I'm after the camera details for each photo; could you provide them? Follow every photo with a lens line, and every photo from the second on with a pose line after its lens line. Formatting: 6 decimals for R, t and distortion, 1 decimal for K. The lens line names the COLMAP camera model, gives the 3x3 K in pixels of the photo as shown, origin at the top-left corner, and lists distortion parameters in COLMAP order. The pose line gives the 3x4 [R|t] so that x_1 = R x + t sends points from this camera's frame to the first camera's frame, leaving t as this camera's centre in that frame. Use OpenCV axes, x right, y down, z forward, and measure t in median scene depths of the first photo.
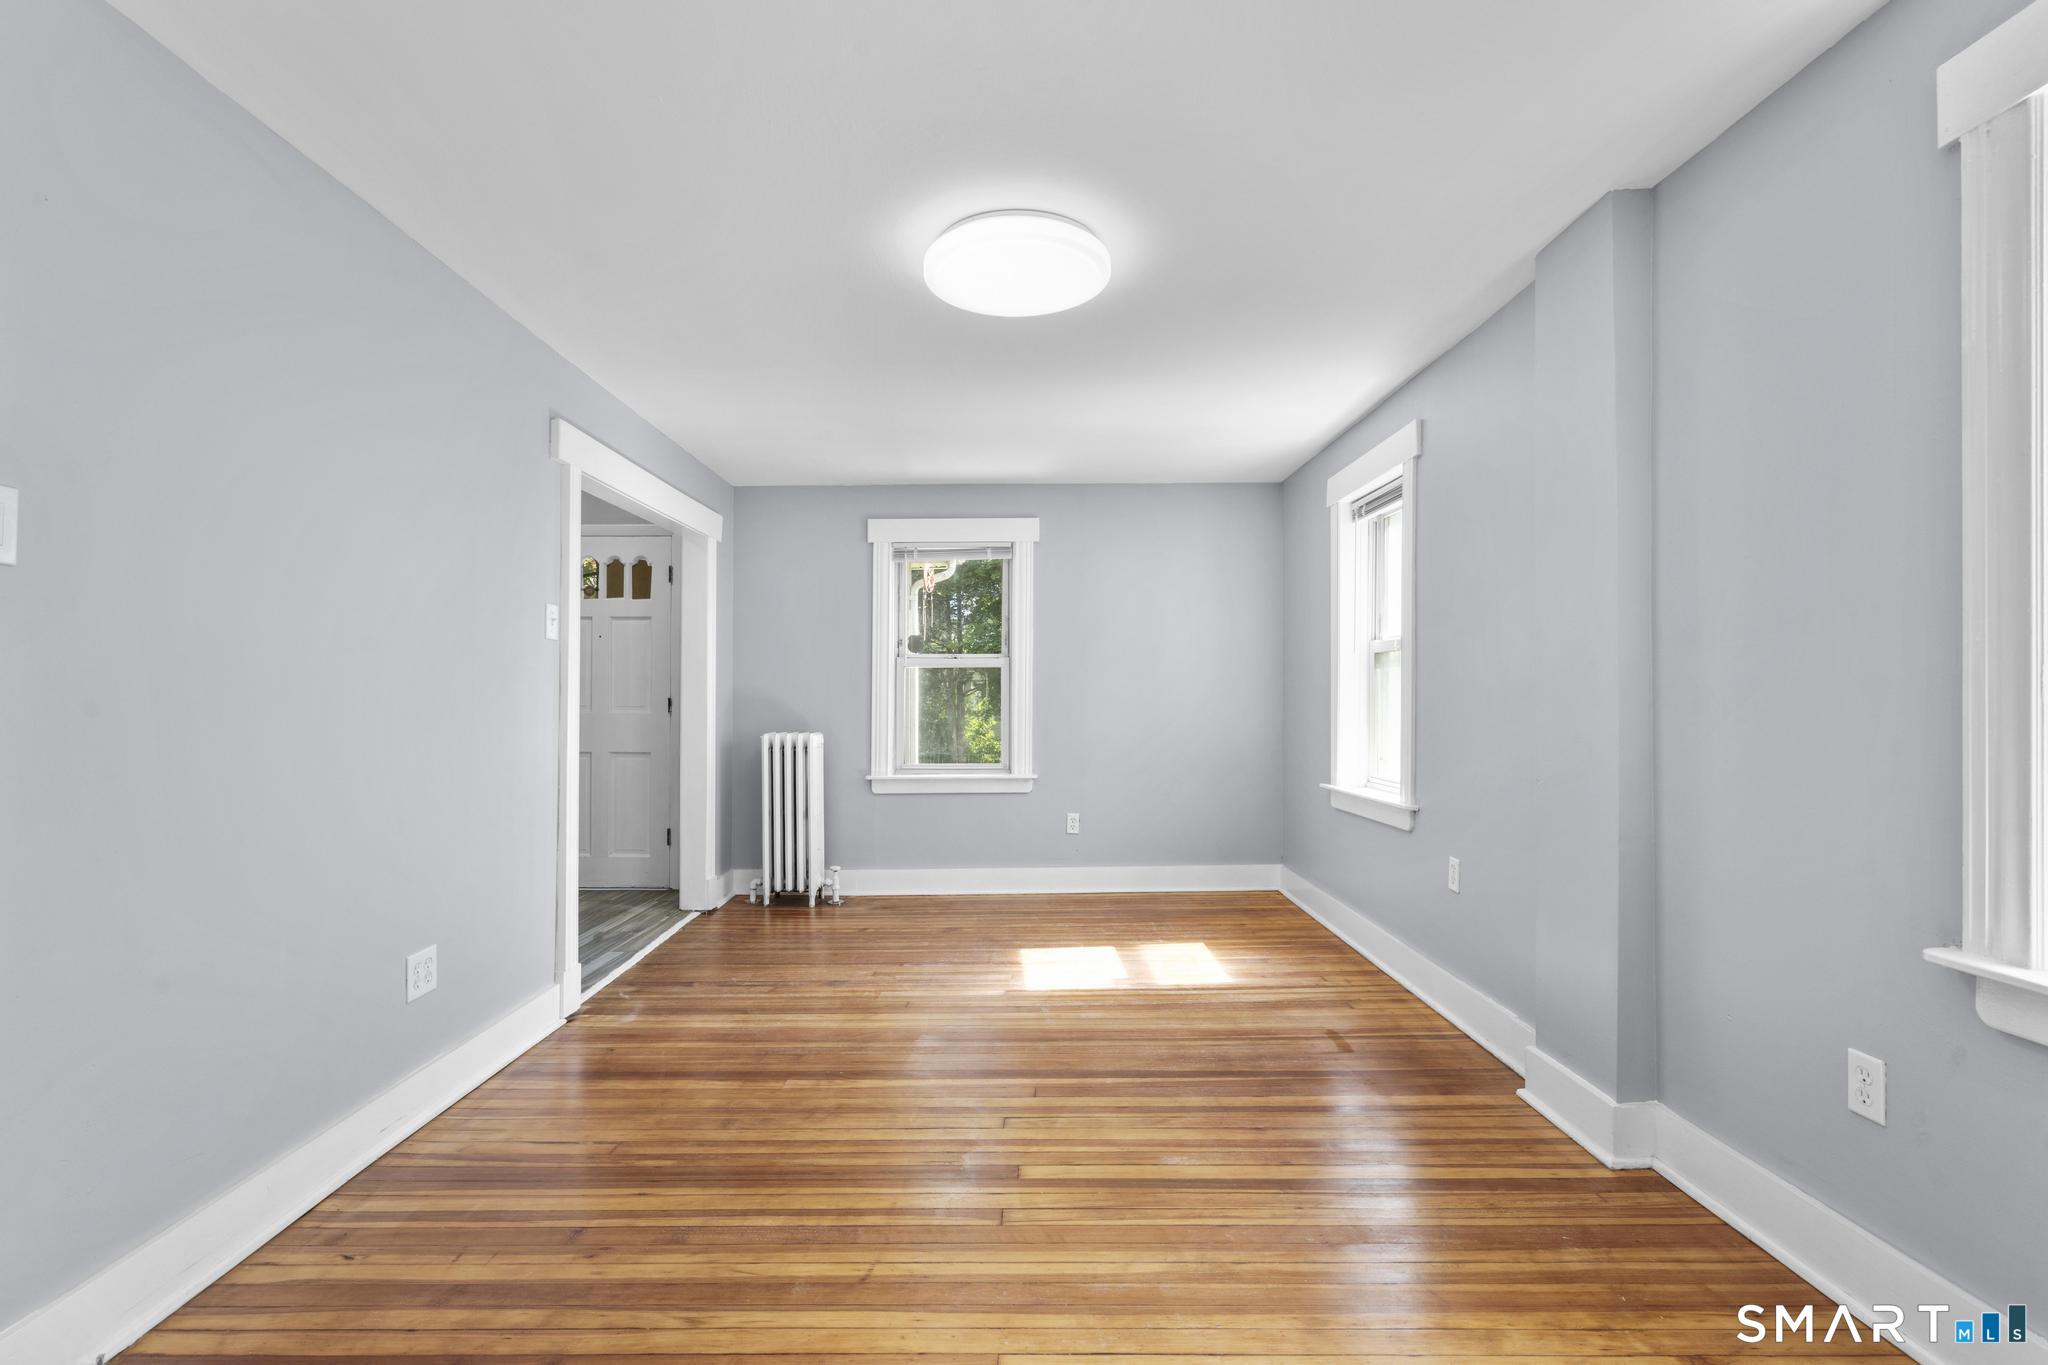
lens RADIAL K [[917.4, 0, 1023.4], [0, 917.4, 686.6], [0, 0, 1]] dist [-0.012042, 0.006150]
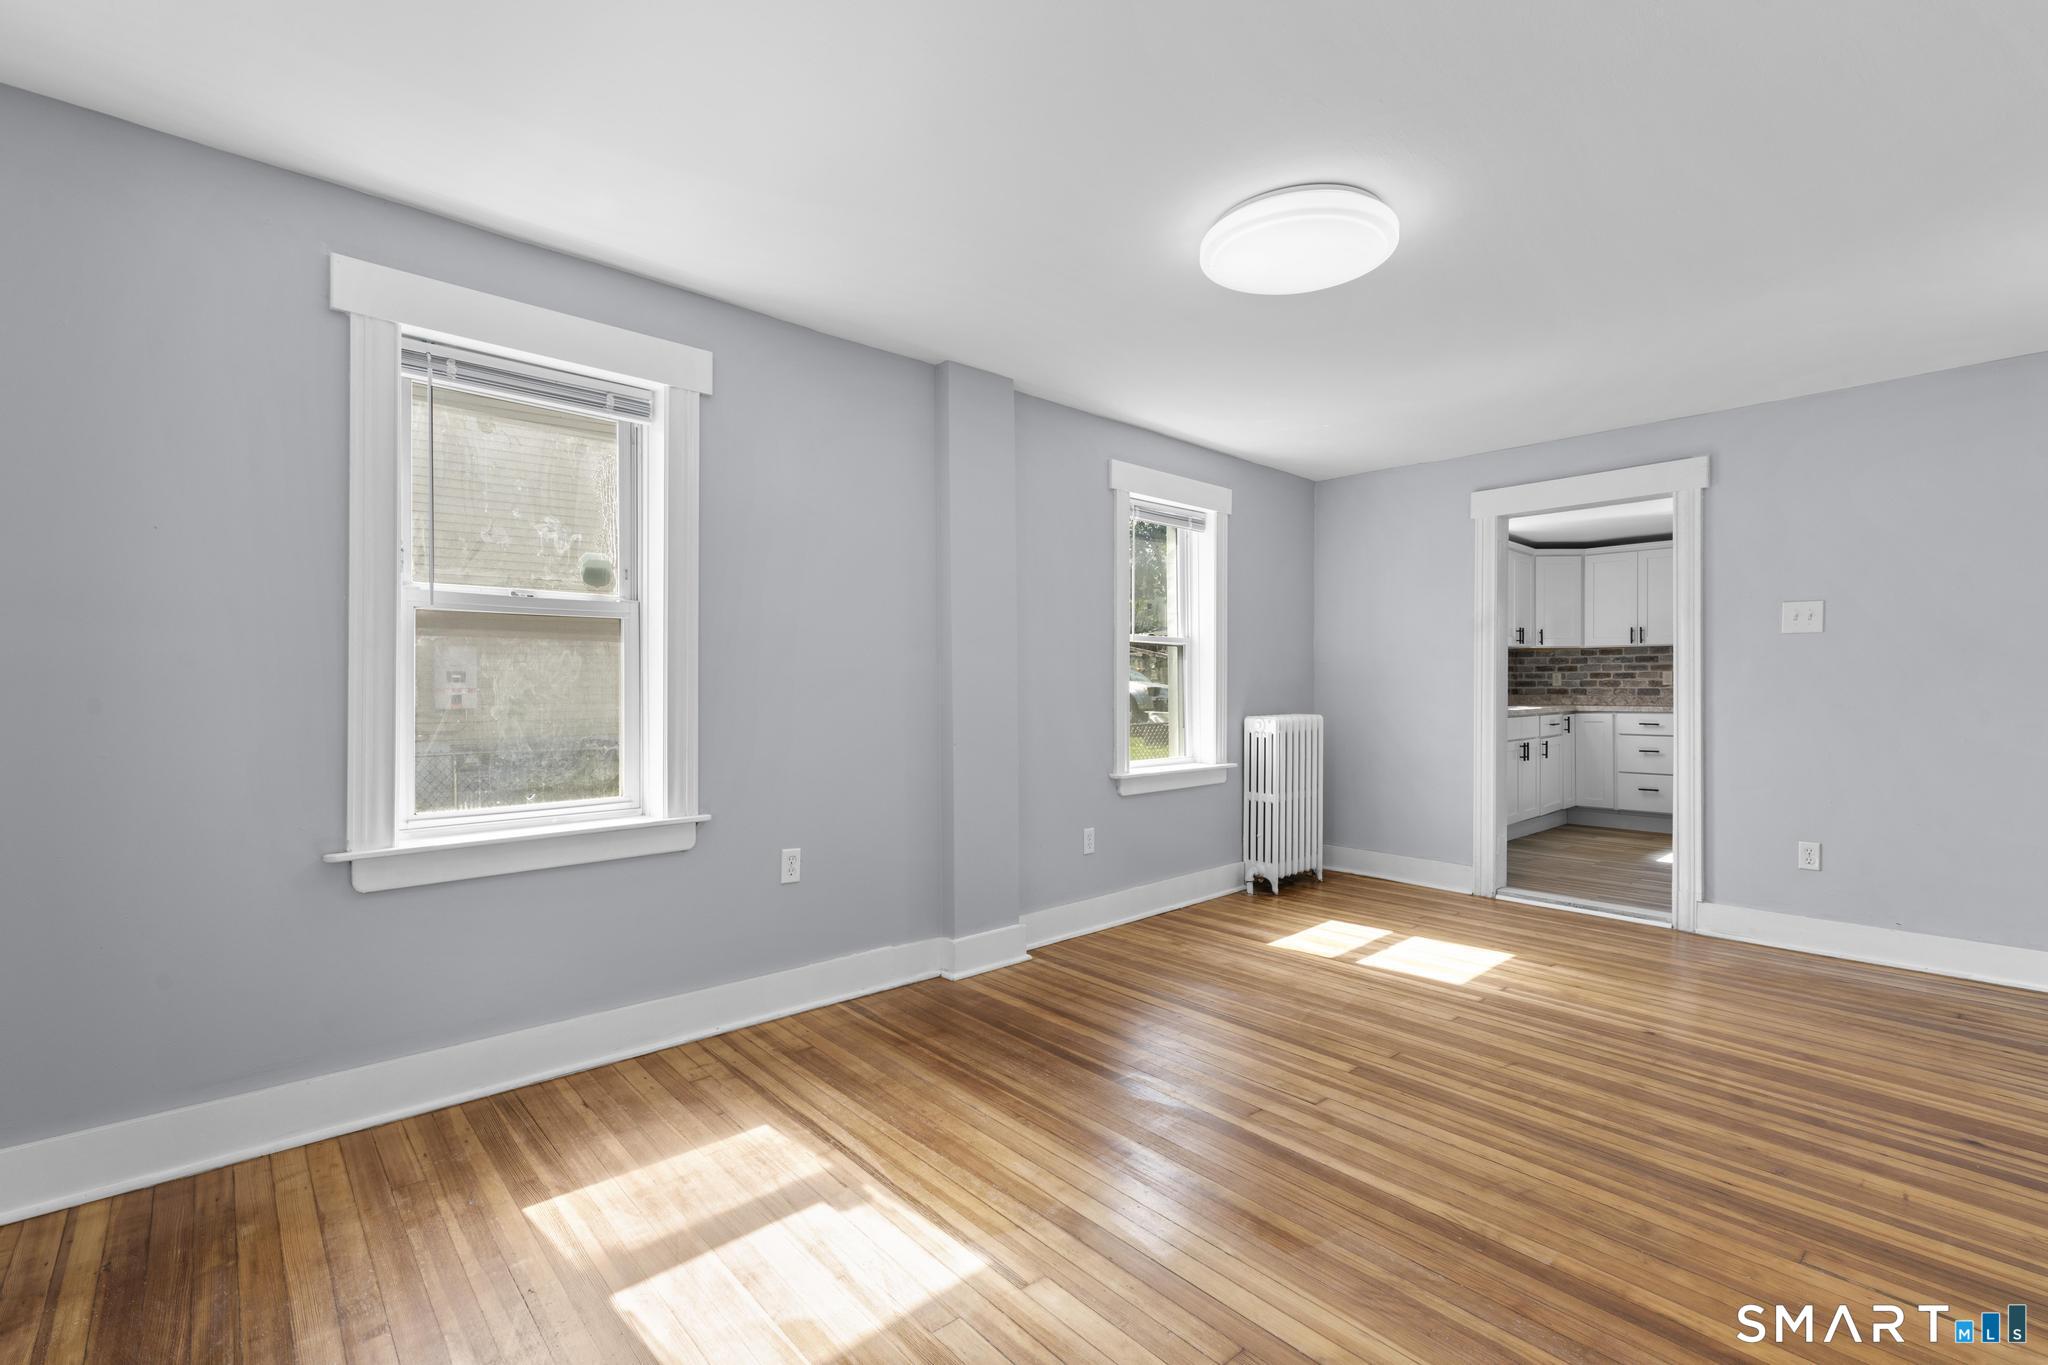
lens RADIAL K [[917.4, 0, 1023.4], [0, 917.4, 686.6], [0, 0, 1]] dist [-0.012042, 0.006150]
pose [[-0.679257, -0.000750, 0.733900, -0.388682], [-0.009486, 0.999925, -0.007758, 0.018368], [-0.733839, -0.012232, -0.679213, 1.392921]]
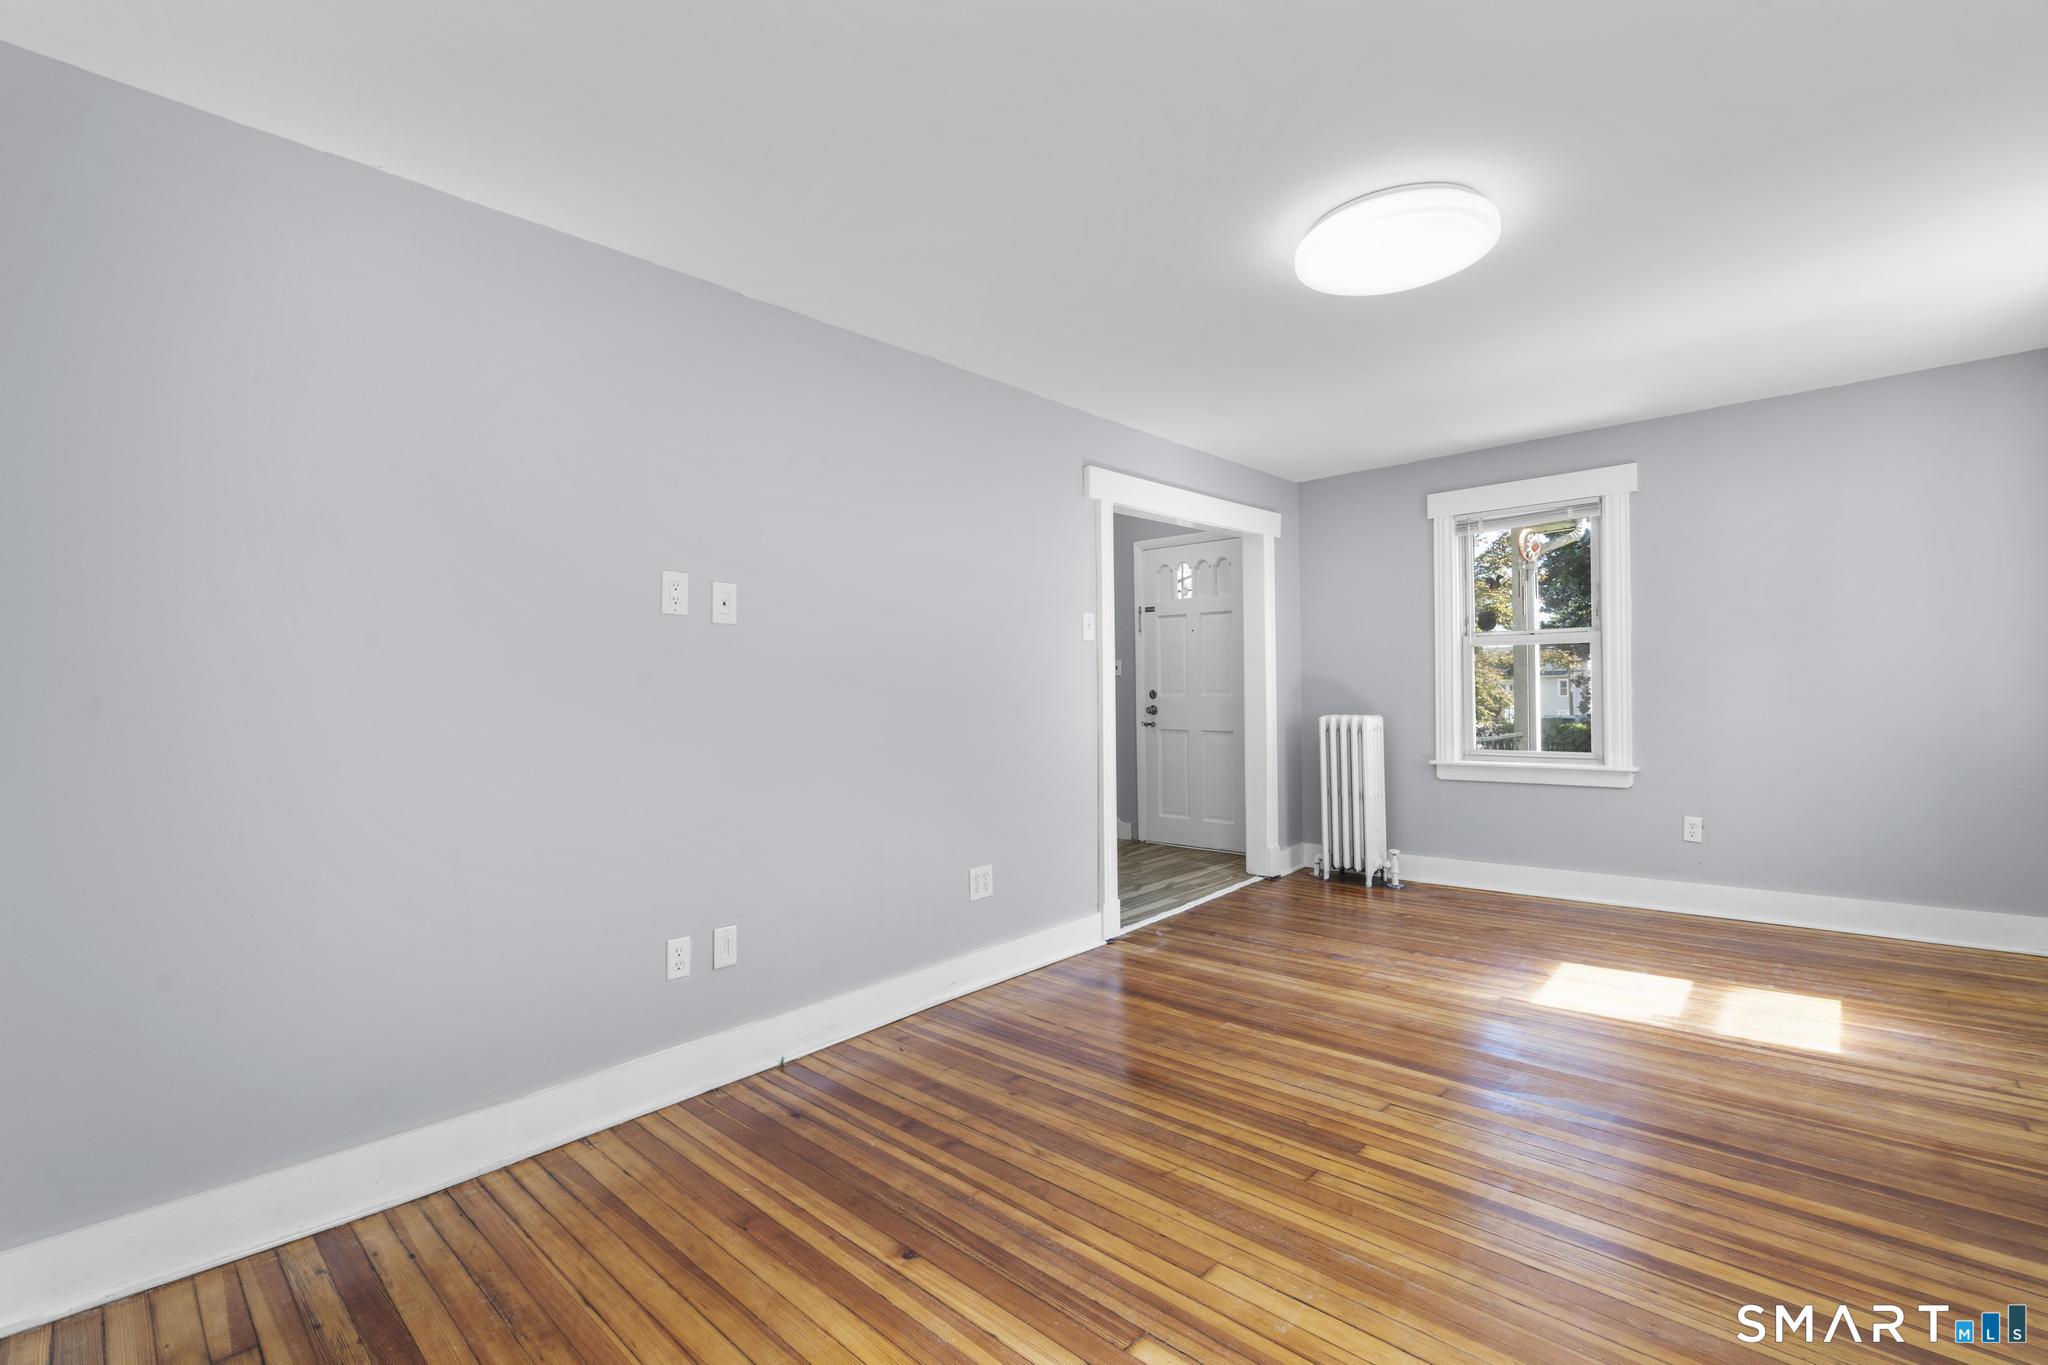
lens RADIAL K [[917.4, 0, 1023.4], [0, 917.4, 686.6], [0, 0, 1]] dist [-0.012042, 0.006150]
pose [[0.730933, -0.011879, -0.682345, 0.271038], [0.026902, 0.999573, 0.011417, -0.004638], [0.681918, -0.026702, 0.730941, 0.007116]]
